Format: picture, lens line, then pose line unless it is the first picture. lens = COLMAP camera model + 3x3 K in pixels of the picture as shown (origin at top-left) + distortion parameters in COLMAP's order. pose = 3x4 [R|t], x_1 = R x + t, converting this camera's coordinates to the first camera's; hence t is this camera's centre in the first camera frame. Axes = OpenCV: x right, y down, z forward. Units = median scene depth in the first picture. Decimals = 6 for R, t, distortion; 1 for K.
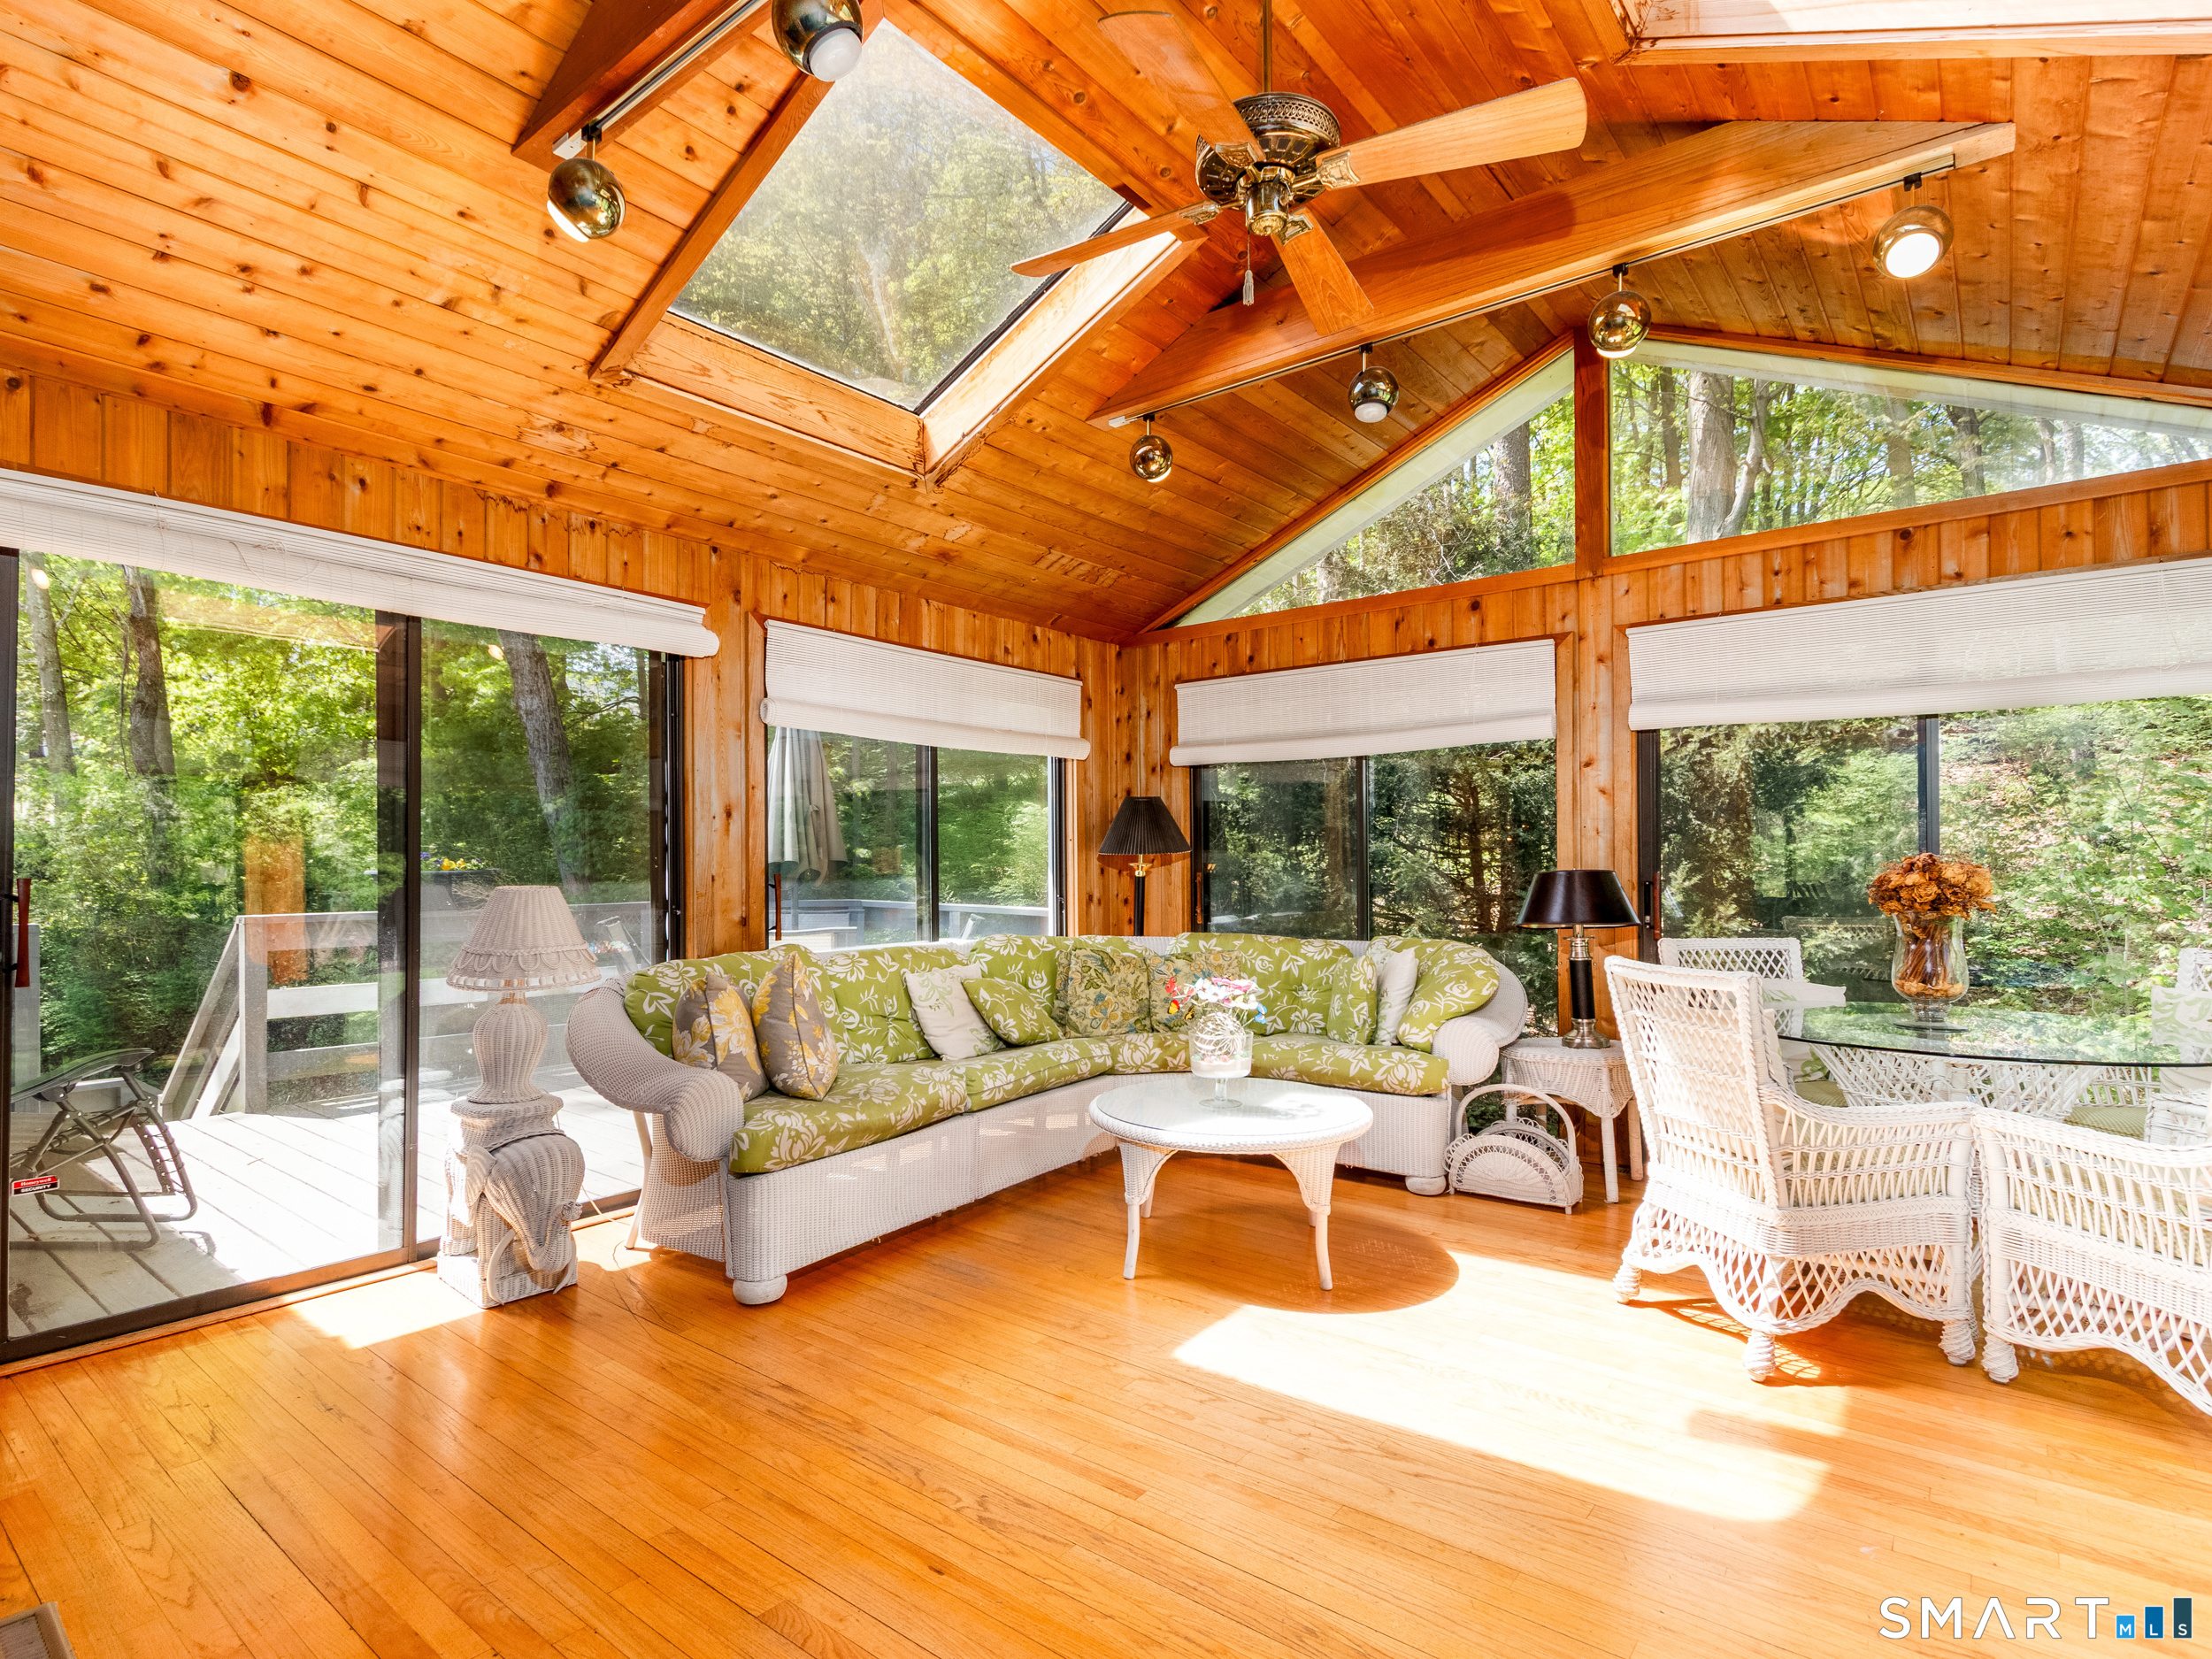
lens RADIAL K [[1149.0, 0, 1097.5], [0, 1149.0, 861.9], [0, 0, 1]] dist [0.006346, 0.002240]
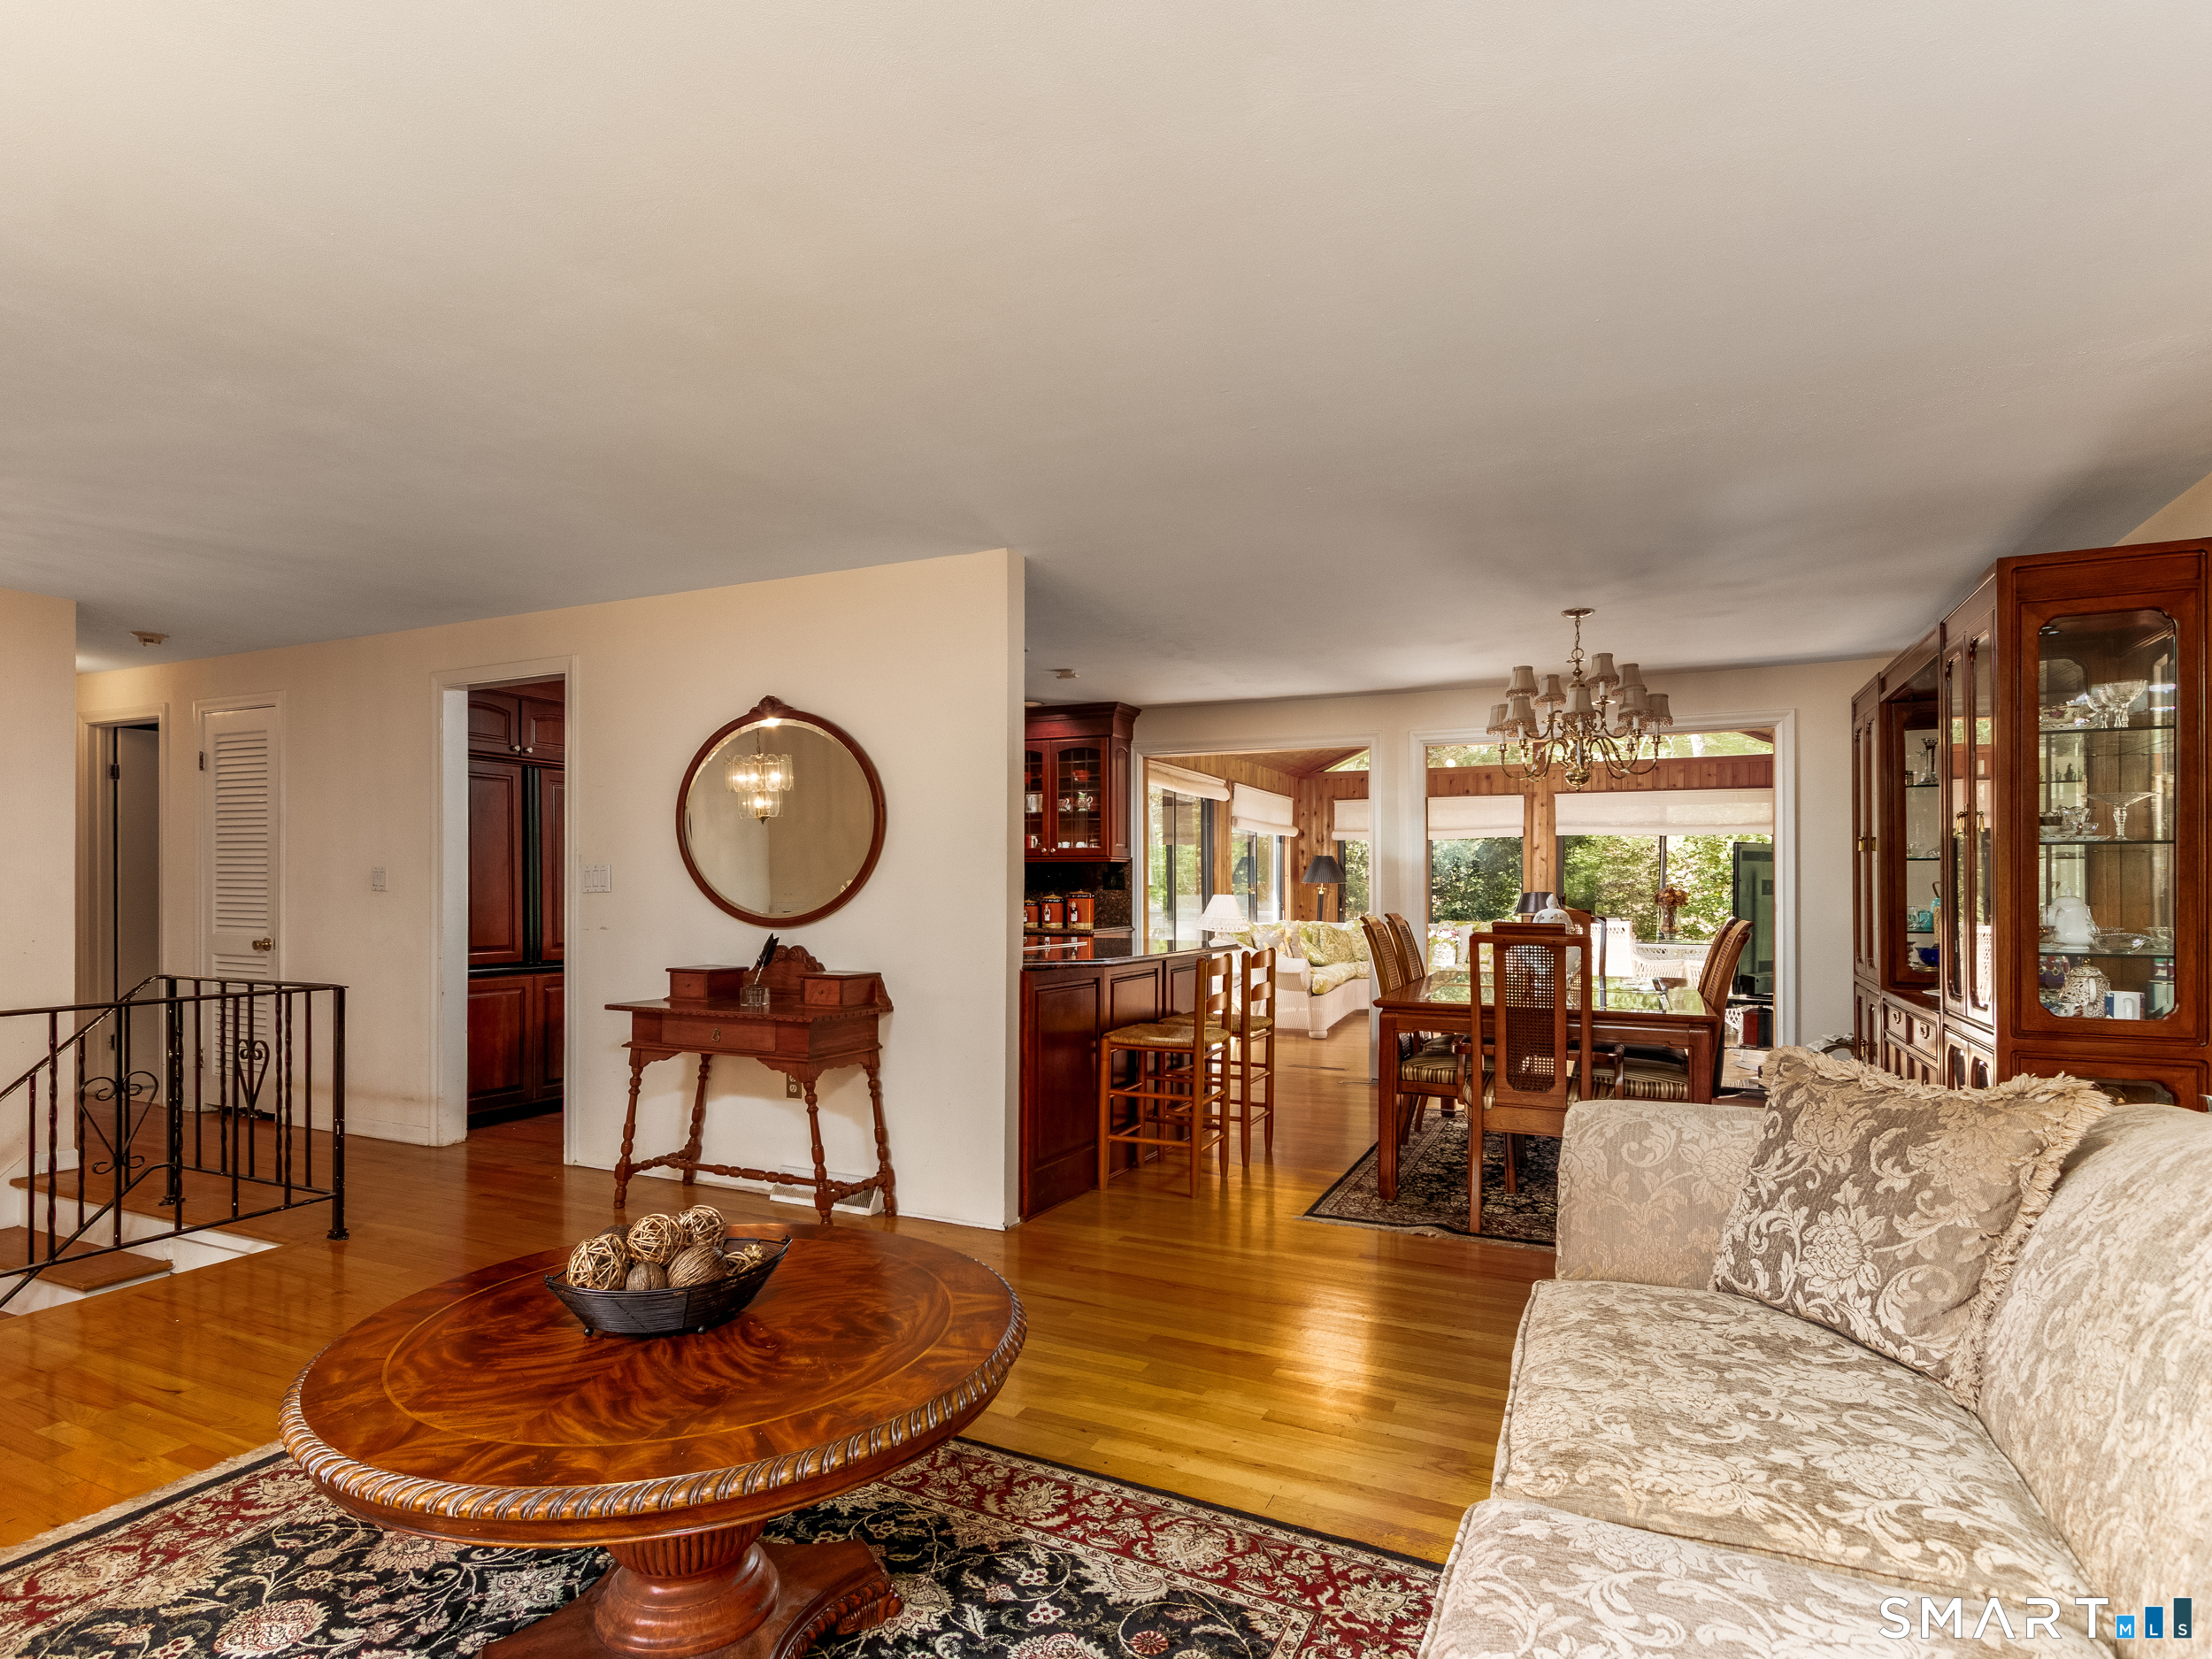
lens RADIAL K [[1154.7, 0, 1095.4], [0, 1154.7, 858.1], [0, 0, 1]] dist [-0.024233, 0.006271]
pose [[0.973783, 0.013388, 0.227087, -1.065172], [-0.009504, 0.999789, -0.018187, -0.013789], [-0.227282, 0.015552, 0.973705, -1.175523]]
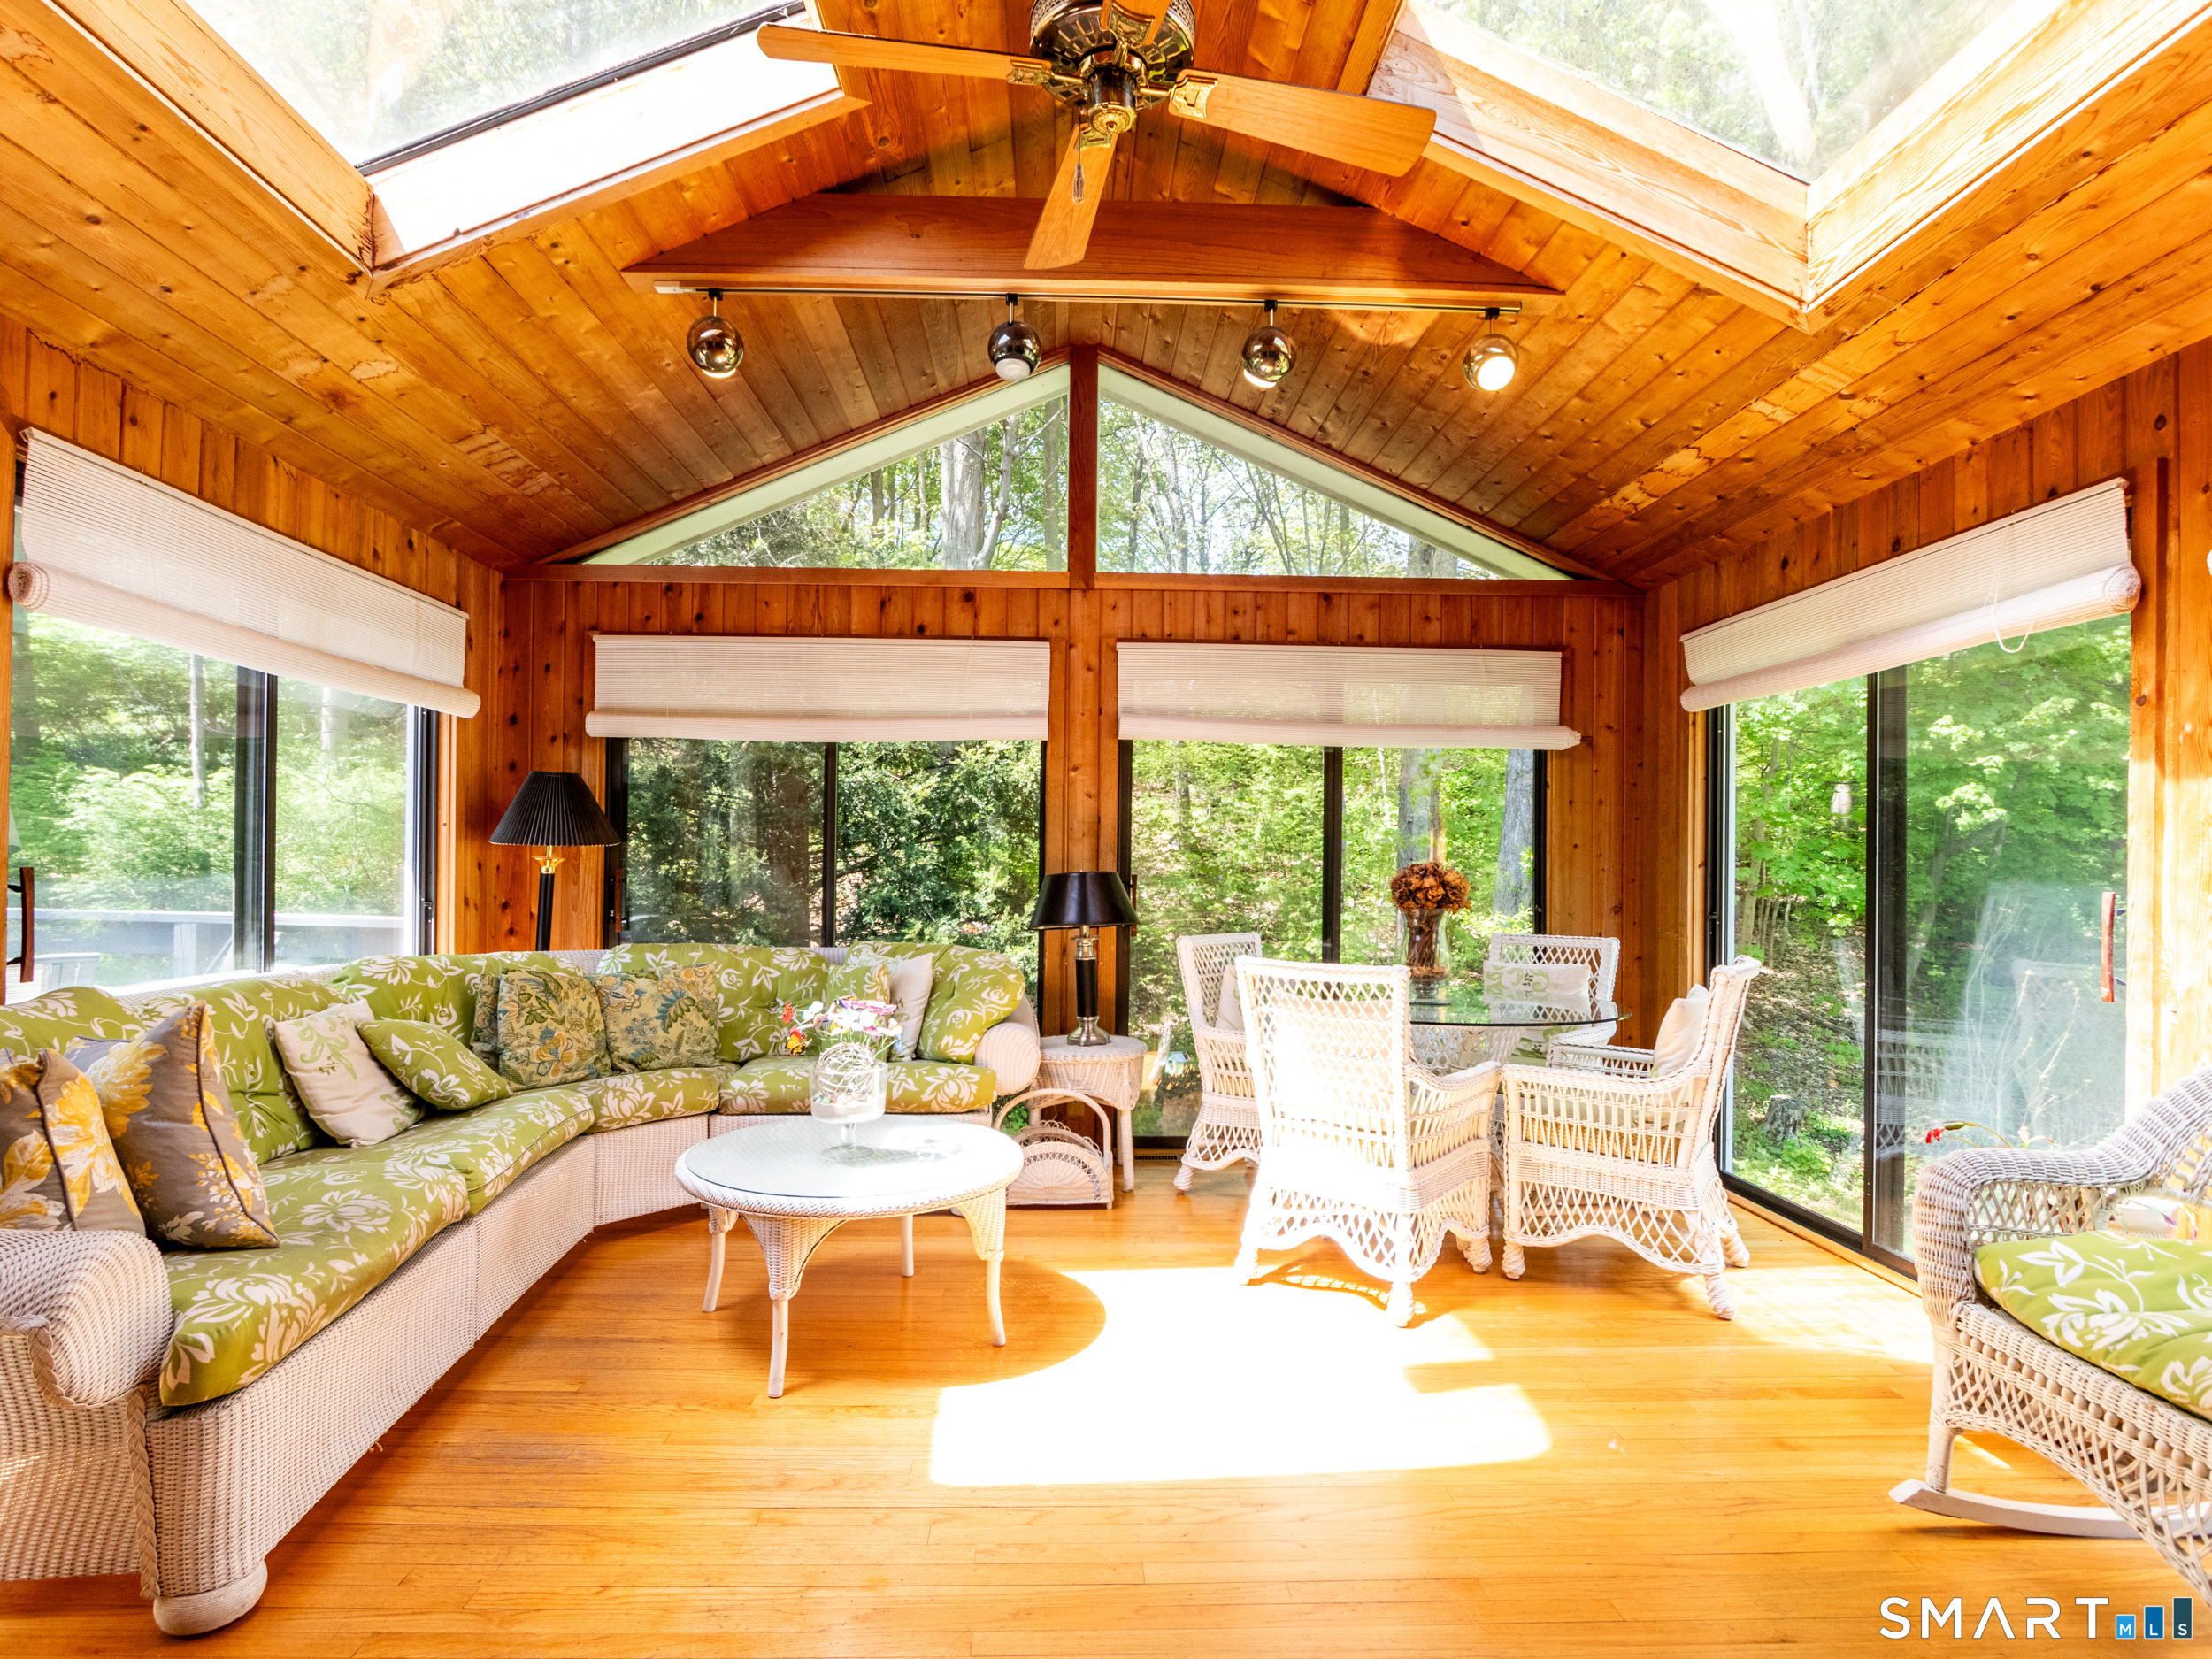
lens RADIAL K [[1154.7, 0, 1095.4], [0, 1154.7, 858.1], [0, 0, 1]] dist [-0.024233, 0.006271]
pose [[0.758074, 0.015049, 0.651995, -0.248154], [-0.015027, 0.999871, -0.005606, 0.001081], [-0.651995, -0.005548, 0.758203, 0.216809]]
